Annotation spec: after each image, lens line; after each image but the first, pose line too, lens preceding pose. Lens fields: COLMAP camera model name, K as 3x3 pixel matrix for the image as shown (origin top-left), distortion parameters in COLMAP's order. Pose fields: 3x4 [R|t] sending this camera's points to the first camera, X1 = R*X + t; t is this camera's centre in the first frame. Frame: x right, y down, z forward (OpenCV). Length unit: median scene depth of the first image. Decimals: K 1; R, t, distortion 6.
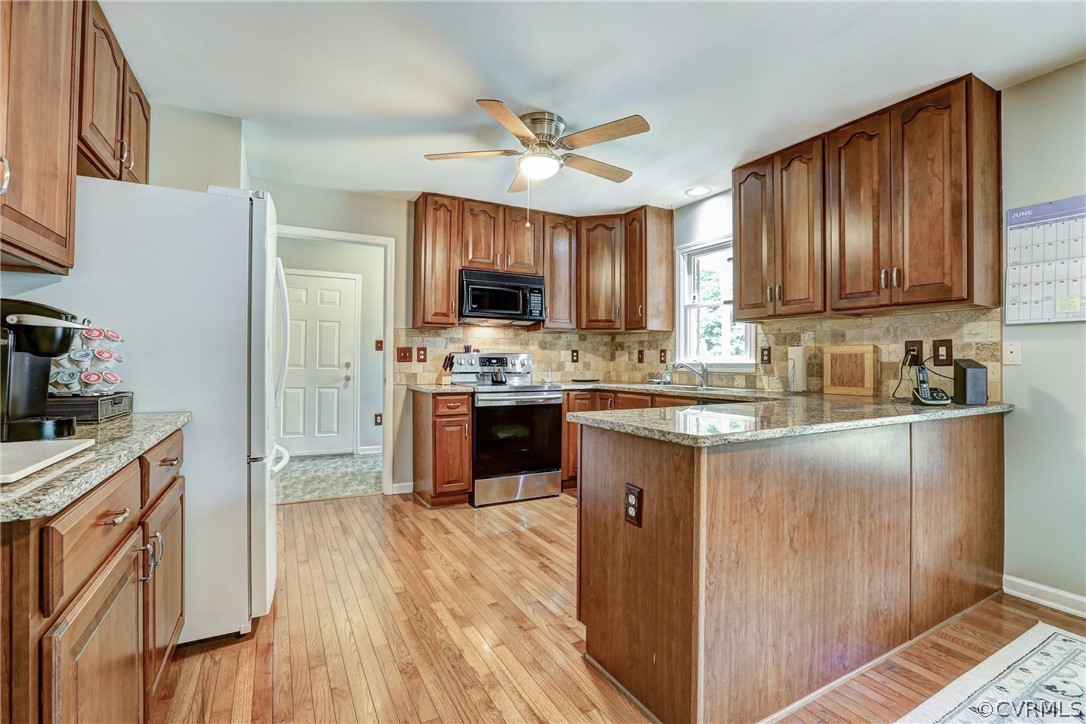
lens RADIAL K [[496.6, 0, 546.5], [0, 496.6, 358.9], [0, 0, 1]] dist [-0.059735, 0.025505]
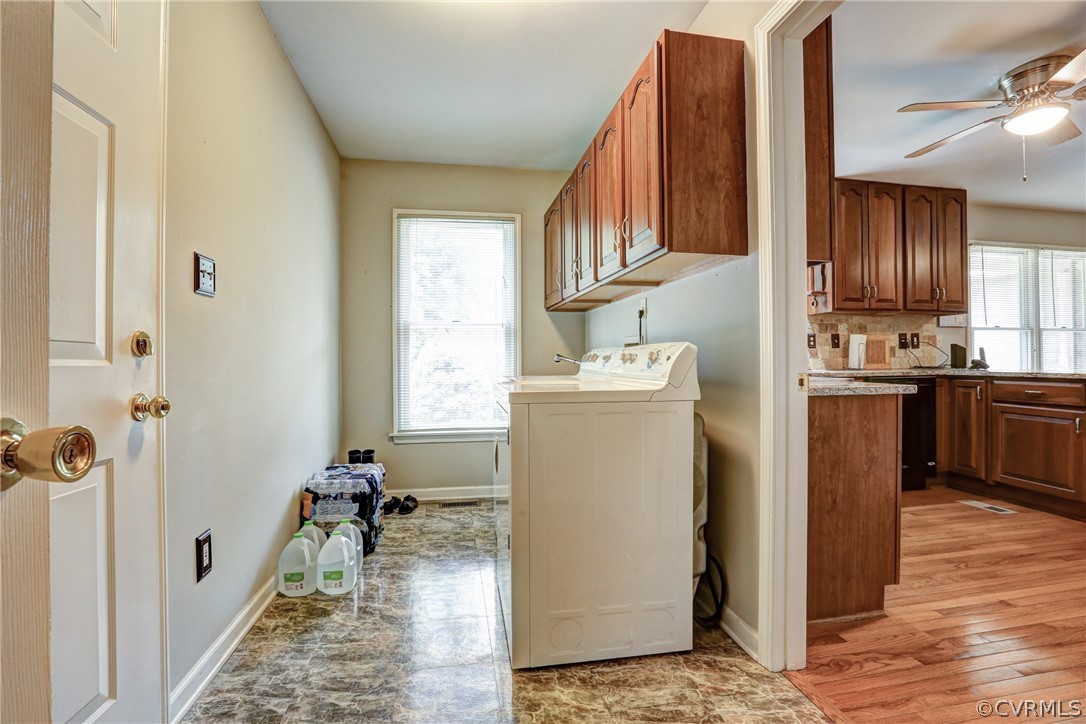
lens RADIAL K [[486.6, 0, 543.0], [0, 486.6, 362.0], [0, 0, 1]] dist [-0.039191, 0.008828]
pose [[0.320846, -0.010158, 0.947077, -0.761564], [0.004078, 0.999948, 0.009343, 0.026210], [-0.947122, 0.000865, 0.320871, 1.085517]]
